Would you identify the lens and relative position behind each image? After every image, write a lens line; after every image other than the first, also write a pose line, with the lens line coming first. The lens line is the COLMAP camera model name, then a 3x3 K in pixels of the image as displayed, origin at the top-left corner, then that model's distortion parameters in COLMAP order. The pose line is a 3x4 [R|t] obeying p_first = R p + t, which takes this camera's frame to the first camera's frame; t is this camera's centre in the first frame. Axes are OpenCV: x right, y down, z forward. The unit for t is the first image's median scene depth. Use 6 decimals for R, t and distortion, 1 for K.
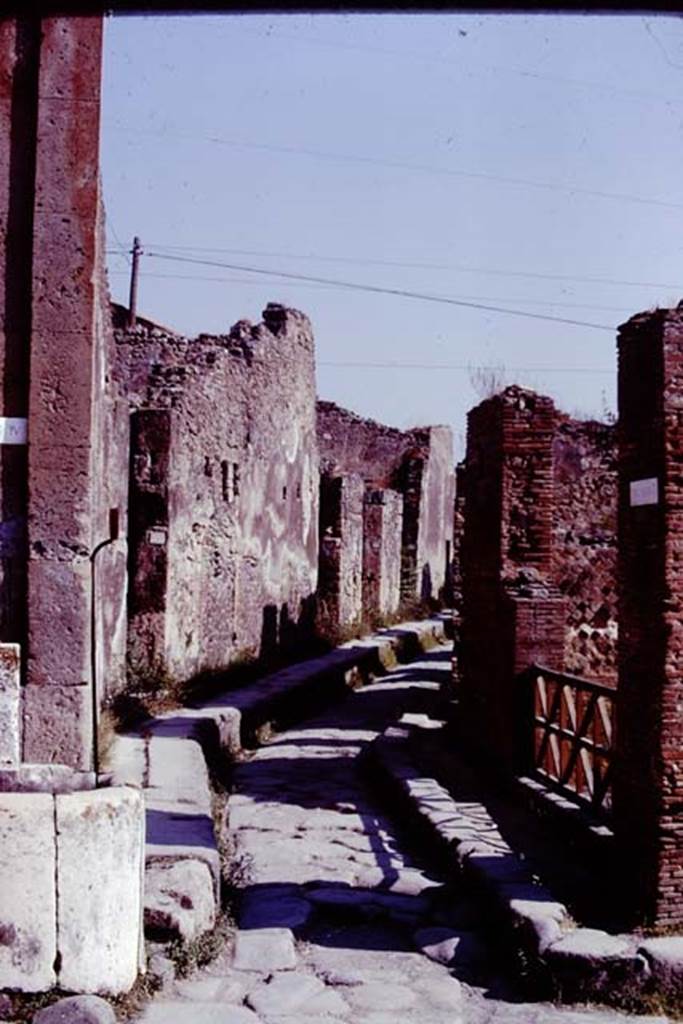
lens RADIAL K [[1605.3, 0, 335.1], [0, 1605.3, 509.9], [0, 0, 1]] dist [-0.266920, 0.000000]
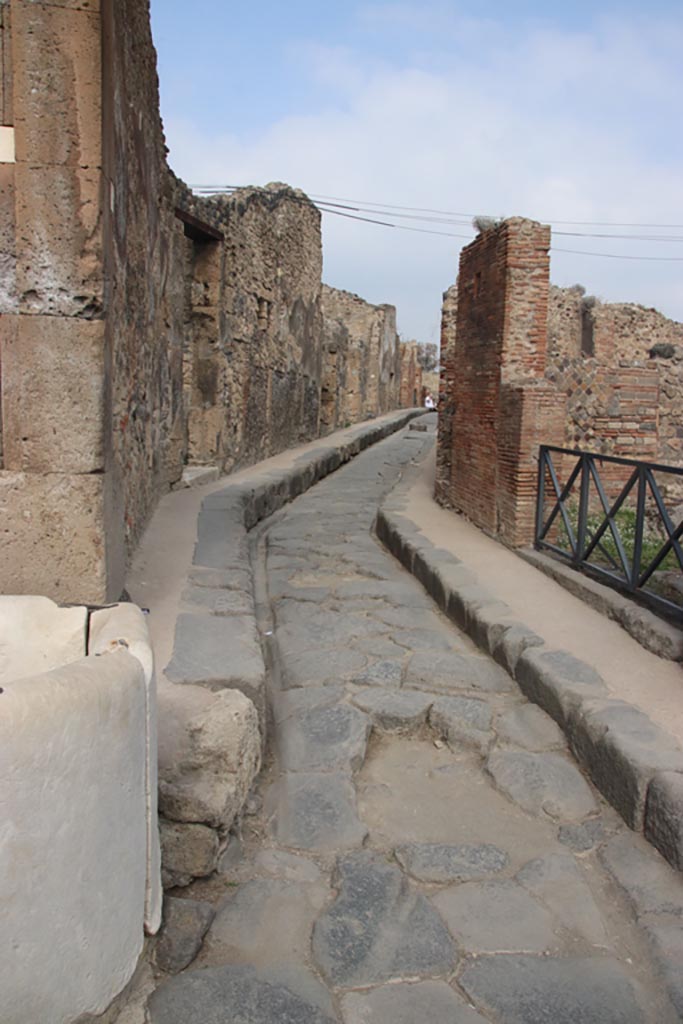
lens RADIAL K [[855.4, 0, 344.3], [0, 855.4, 516.4], [0, 0, 1]] dist [-0.095655, 0.006655]
pose [[0.999431, 0.004932, 0.033371, -0.031014], [-0.010702, 0.984508, 0.175012, 0.036588], [-0.031991, -0.175269, 0.984001, 0.376004]]
